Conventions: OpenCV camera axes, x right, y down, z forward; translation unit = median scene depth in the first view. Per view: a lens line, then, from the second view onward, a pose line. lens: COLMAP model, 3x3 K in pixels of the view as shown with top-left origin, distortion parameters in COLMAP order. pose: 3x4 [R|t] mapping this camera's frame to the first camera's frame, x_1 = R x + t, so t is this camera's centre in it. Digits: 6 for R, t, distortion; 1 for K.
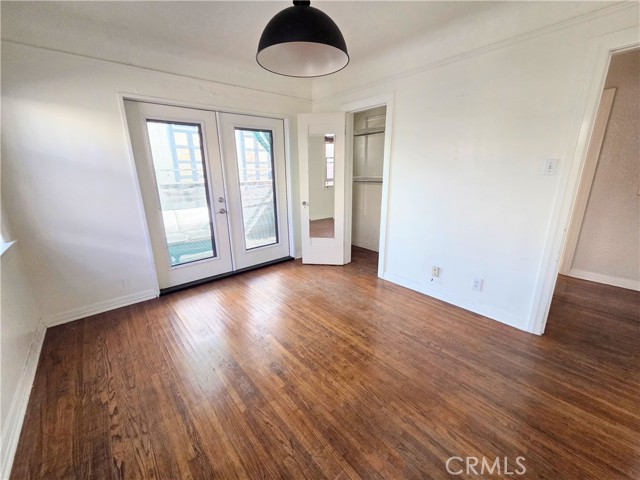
lens RADIAL K [[262.9, 0, 320.0], [0, 262.9, 240.0], [0, 0, 1]] dist [0.005007, 0.000351]
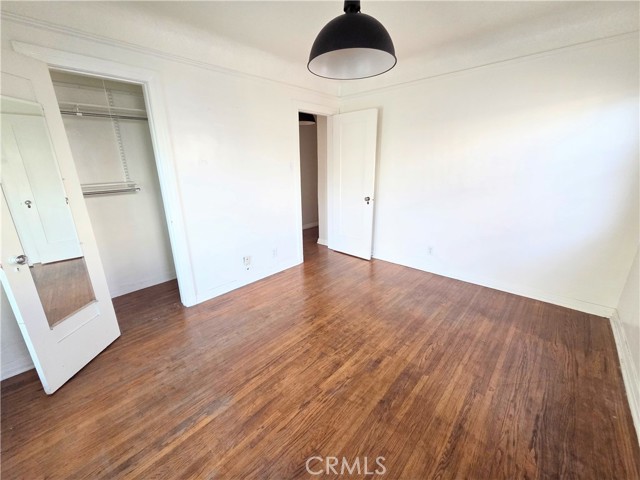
lens RADIAL K [[262.9, 0, 320.0], [0, 262.9, 240.0], [0, 0, 1]] dist [0.005007, 0.000351]
pose [[-0.120302, -0.269865, 0.955353, -0.630865], [0.279934, 0.914069, 0.293454, -0.197694], [-0.952452, 0.302739, -0.034420, 0.698690]]
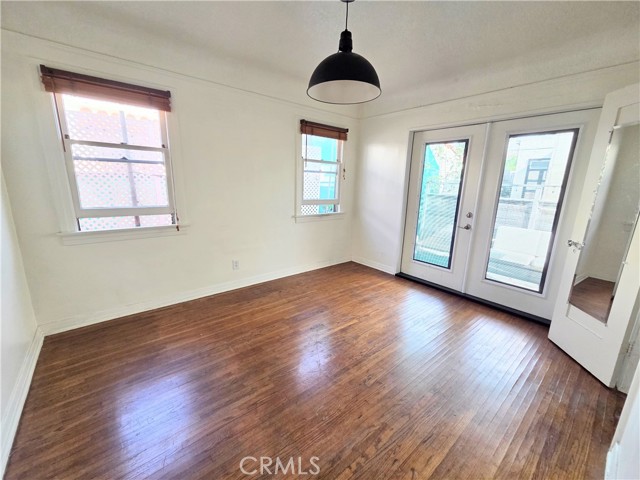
lens RADIAL K [[262.9, 0, 320.0], [0, 262.9, 240.0], [0, 0, 1]] dist [0.005007, 0.000351]
pose [[-0.017111, 0.231733, -0.972629, 0.666236], [-0.290294, 0.929717, 0.226616, -0.146518], [0.956784, 0.286226, 0.051362, 0.527836]]
